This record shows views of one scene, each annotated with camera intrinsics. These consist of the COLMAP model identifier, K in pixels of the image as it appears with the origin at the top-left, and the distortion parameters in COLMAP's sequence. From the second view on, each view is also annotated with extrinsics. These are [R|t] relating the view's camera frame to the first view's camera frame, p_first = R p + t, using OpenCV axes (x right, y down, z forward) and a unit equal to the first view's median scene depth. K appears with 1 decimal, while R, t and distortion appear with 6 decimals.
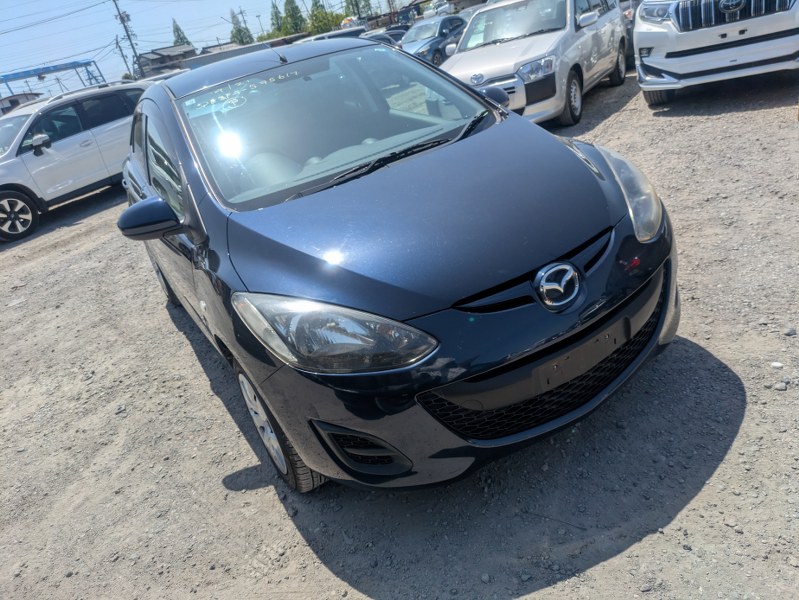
lens RADIAL K [[599.3, 0, 402.1], [0, 599.3, 271.4], [0, 0, 1]] dist [0.006731, -0.000429]
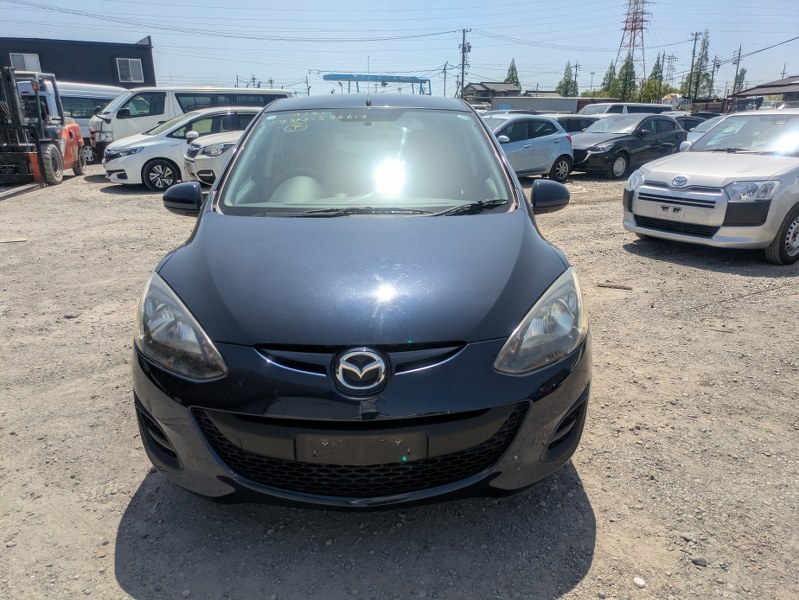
lens RADIAL K [[591.3, 0, 402.5], [0, 591.3, 301.2], [0, 0, 1]] dist [0.012935, -0.006216]
pose [[0.855825, 0.356989, -0.374330, 0.473304], [-0.367031, 0.929028, 0.046853, -0.113290], [0.364489, 0.097293, 0.926111, 0.078380]]
